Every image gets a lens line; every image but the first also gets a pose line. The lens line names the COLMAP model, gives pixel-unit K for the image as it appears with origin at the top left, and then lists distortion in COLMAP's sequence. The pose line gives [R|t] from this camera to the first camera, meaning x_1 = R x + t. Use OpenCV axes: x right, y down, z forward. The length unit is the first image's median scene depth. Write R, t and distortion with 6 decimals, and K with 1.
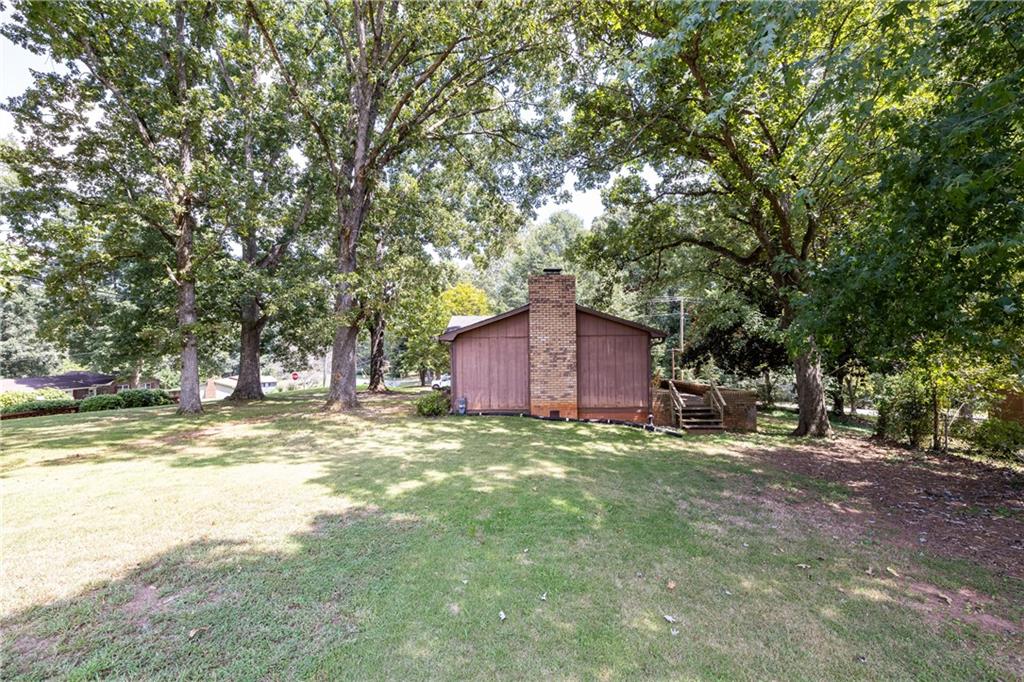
lens RADIAL K [[430.7, 0, 512.0], [0, 430.7, 341.0], [0, 0, 1]] dist [0.011891, -0.000086]
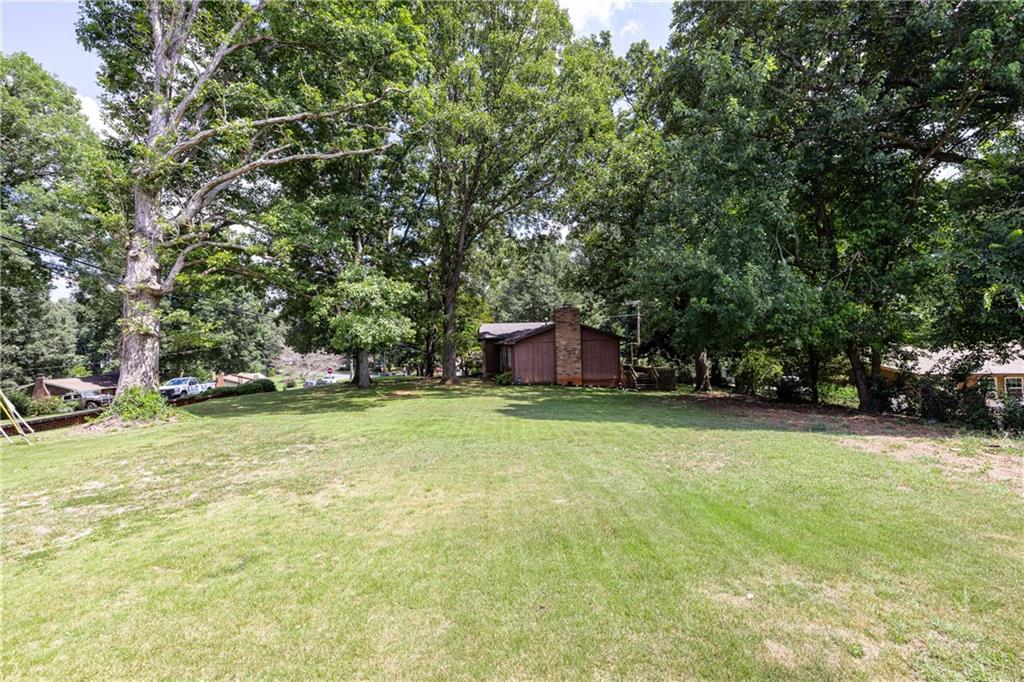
lens RADIAL K [[430.7, 0, 512.0], [0, 430.7, 341.0], [0, 0, 1]] dist [0.011891, -0.000086]
pose [[0.996221, -0.014484, 0.085644, -0.301928], [0.013237, 0.999798, 0.015109, -0.043454], [-0.085845, -0.013918, 0.996211, -0.816529]]
